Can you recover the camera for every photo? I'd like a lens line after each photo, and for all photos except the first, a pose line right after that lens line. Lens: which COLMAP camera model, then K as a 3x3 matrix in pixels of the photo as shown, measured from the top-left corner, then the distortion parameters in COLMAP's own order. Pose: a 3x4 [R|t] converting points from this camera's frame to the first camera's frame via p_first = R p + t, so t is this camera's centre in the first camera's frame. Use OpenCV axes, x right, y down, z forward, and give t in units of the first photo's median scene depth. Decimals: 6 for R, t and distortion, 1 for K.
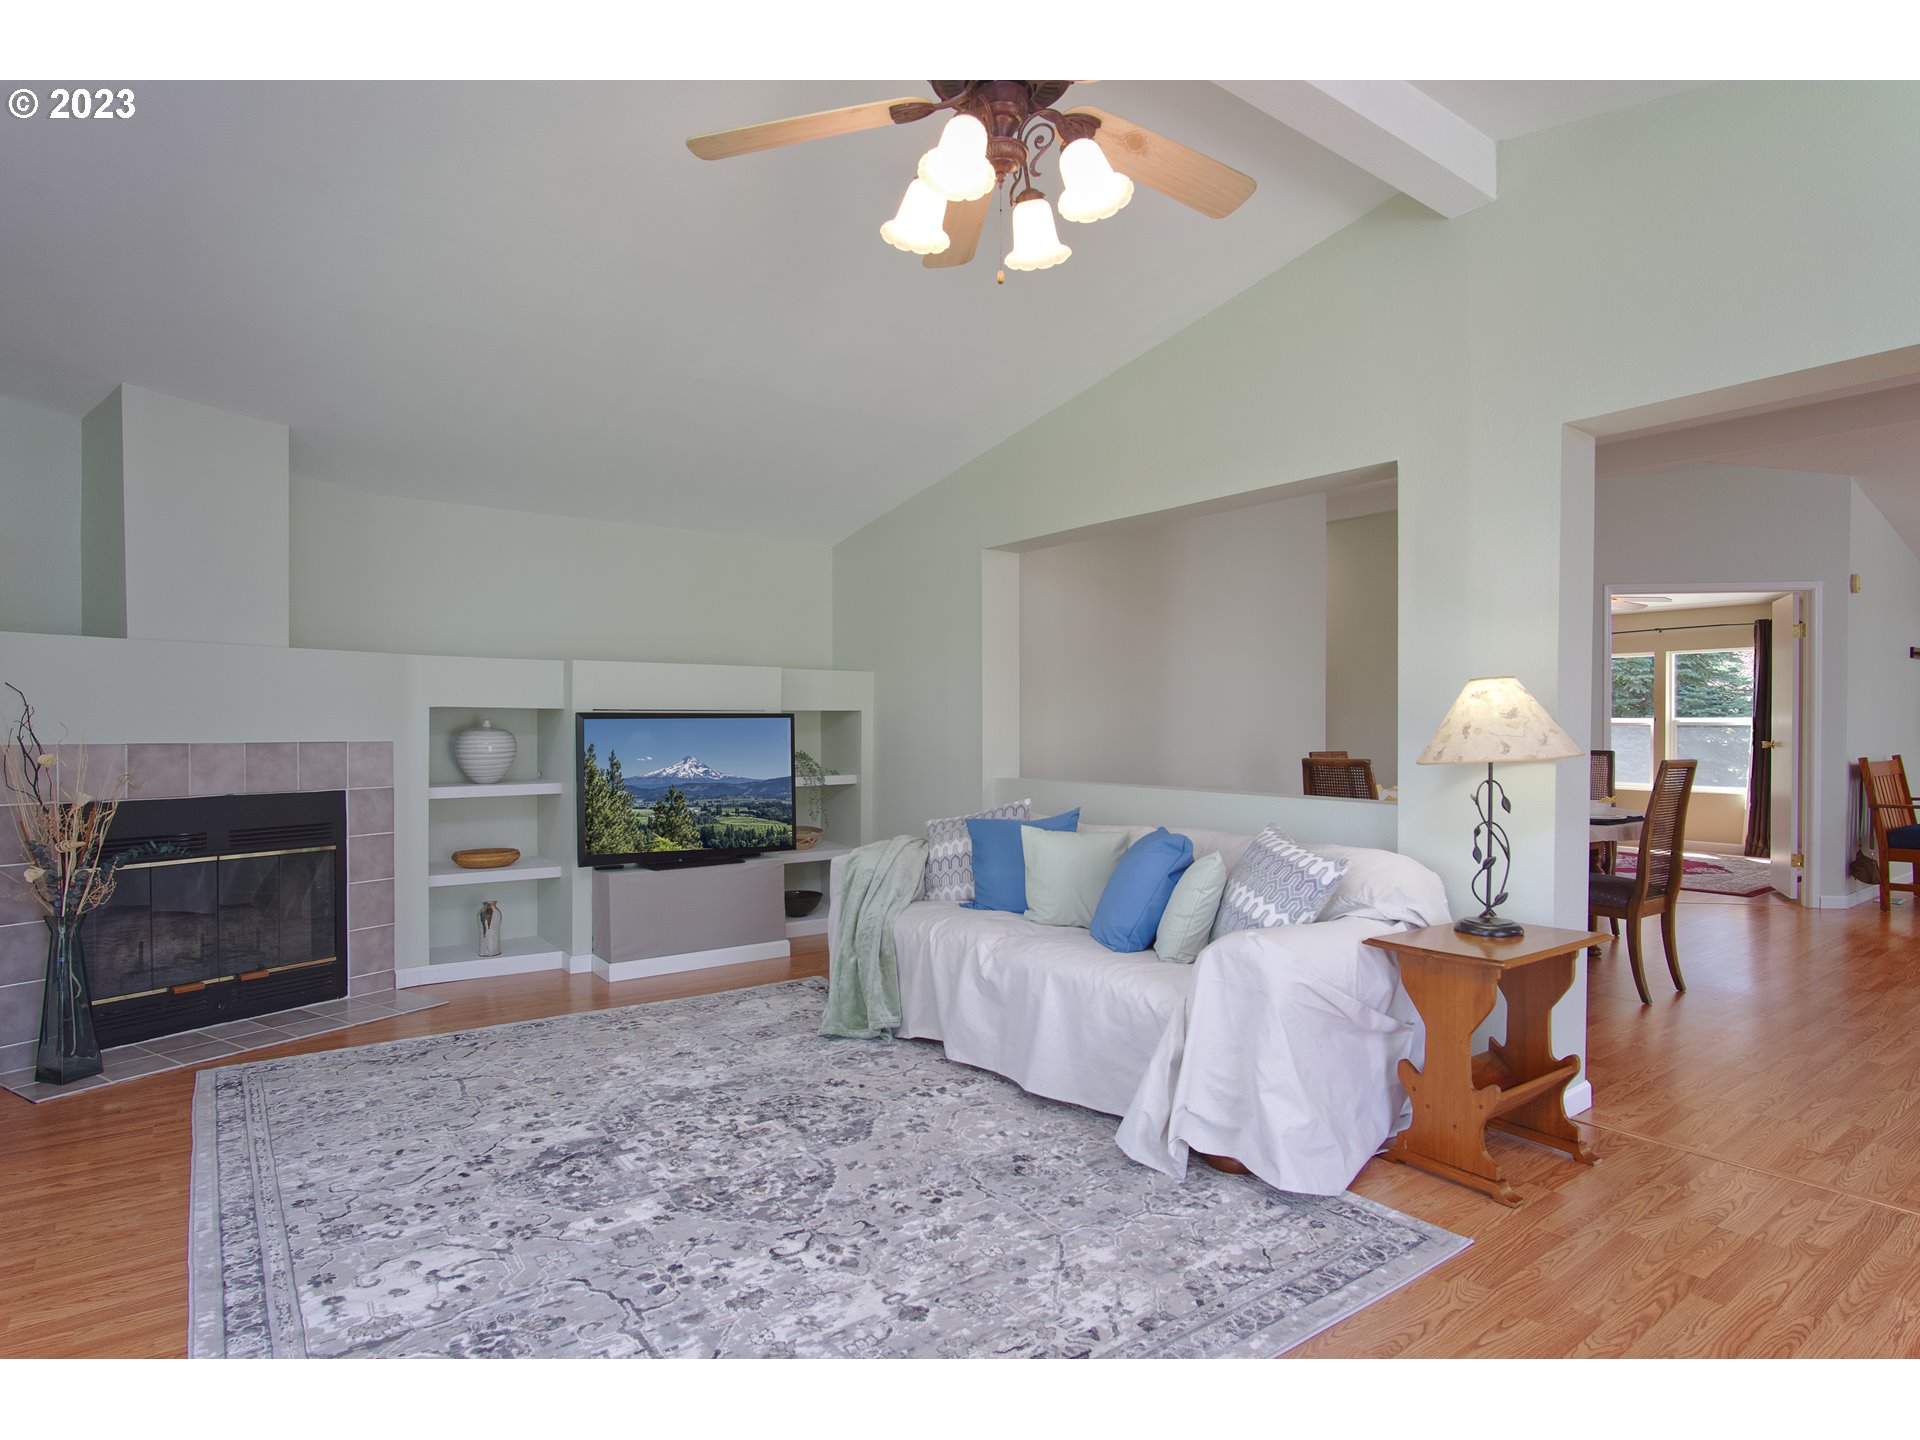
lens RADIAL K [[1022.0, 0, 954.7], [0, 1022.0, 725.4], [0, 0, 1]] dist [-0.035146, 0.000689]
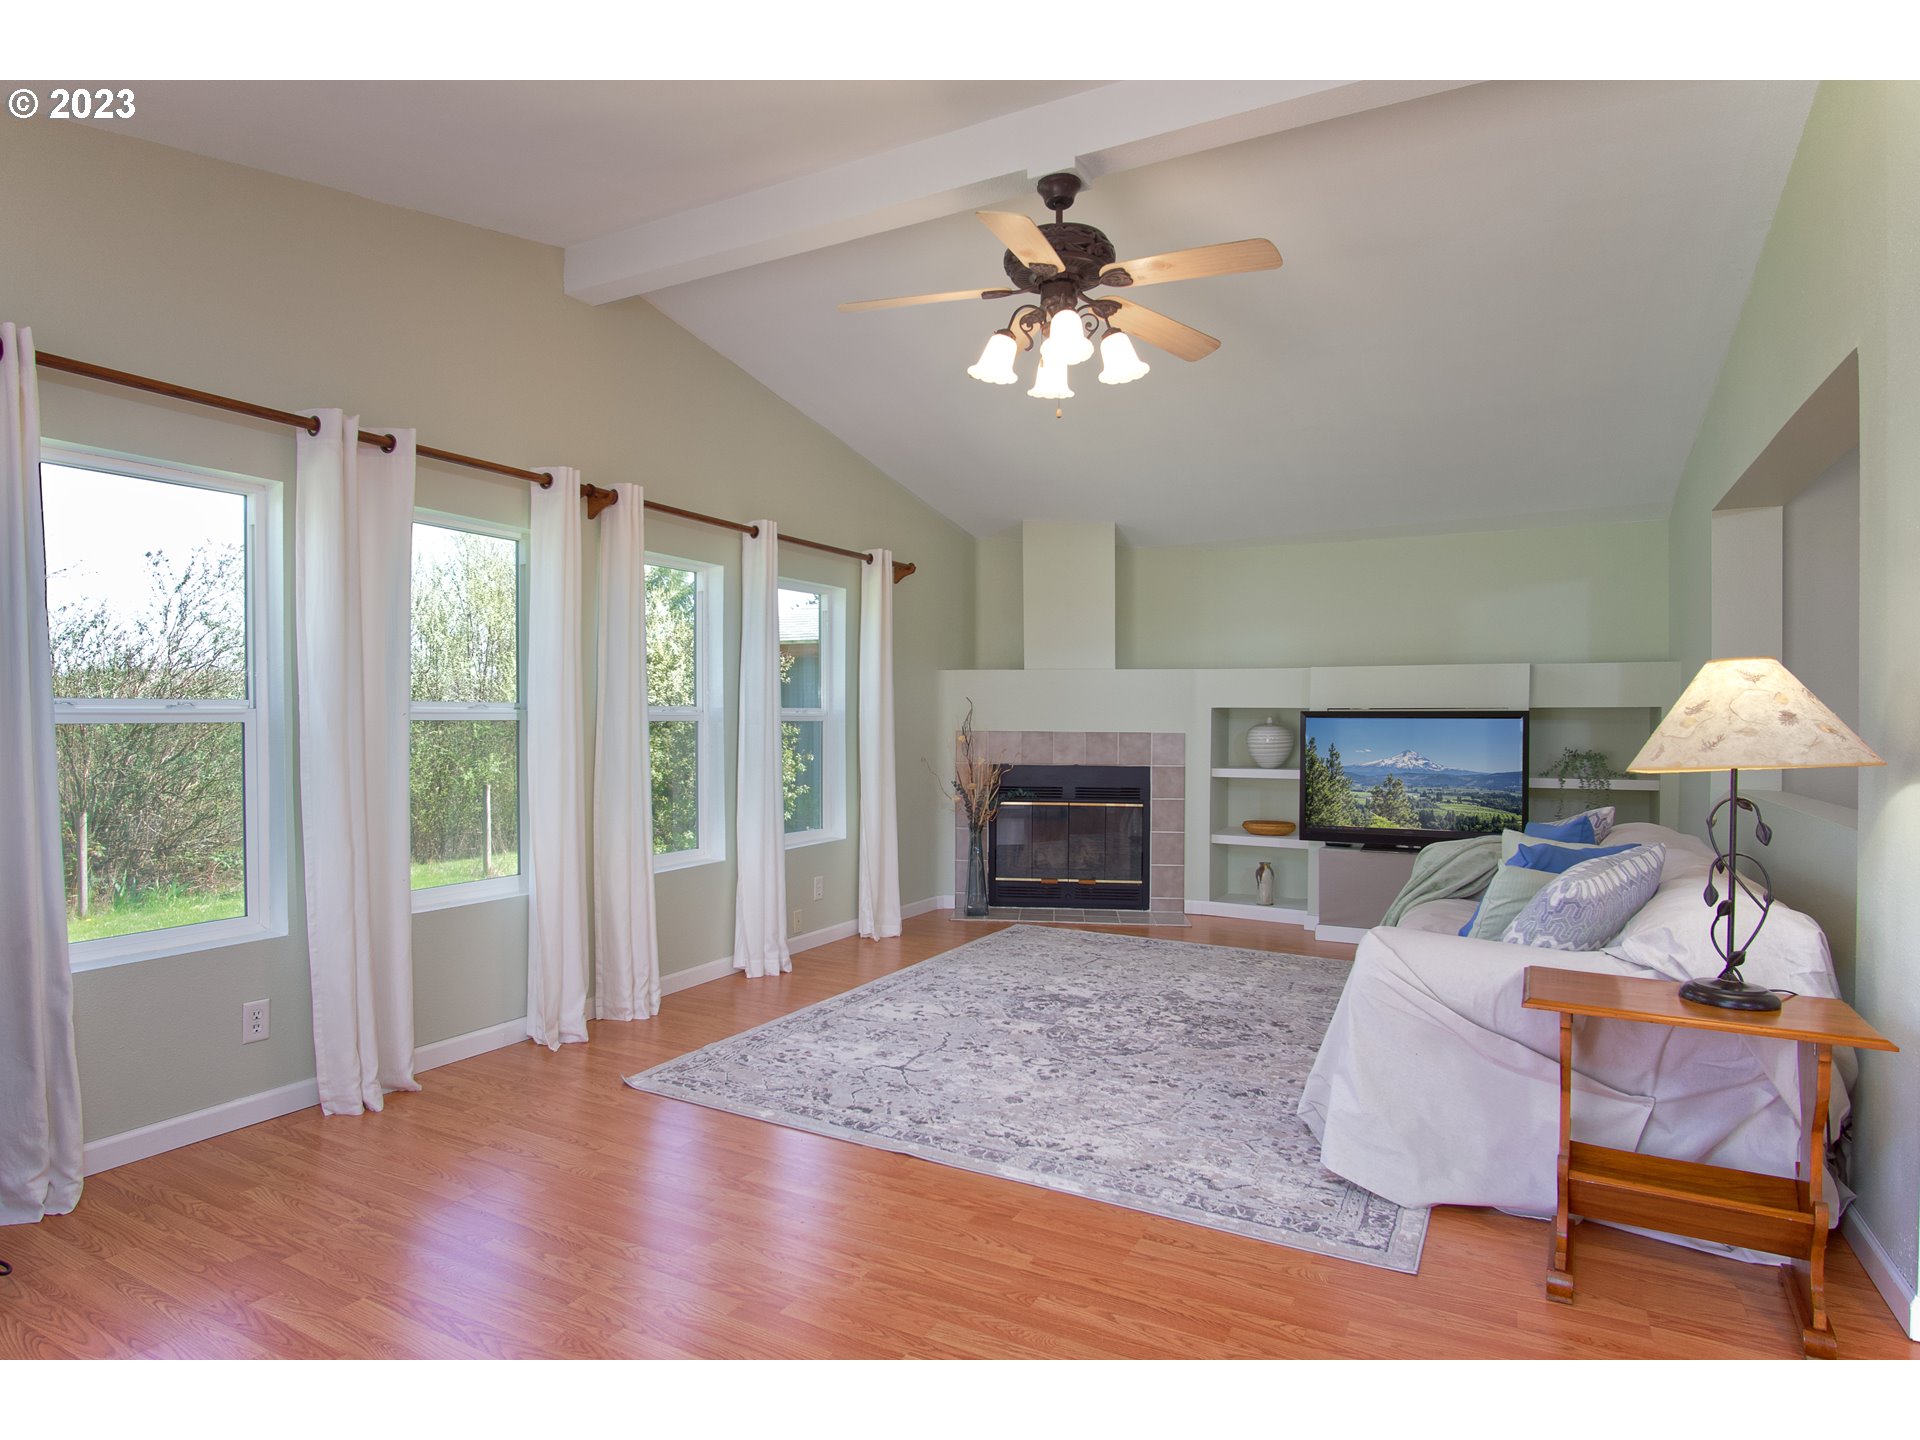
lens RADIAL K [[1054.4, 0, 956.7], [0, 1054.4, 714.8], [0, 0, 1]] dist [0.034754, -0.000505]
pose [[0.442186, -0.005940, -0.896904, 0.623566], [0.005042, 0.999979, -0.004137, -0.004350], [0.896909, -0.002693, 0.442207, 0.086909]]
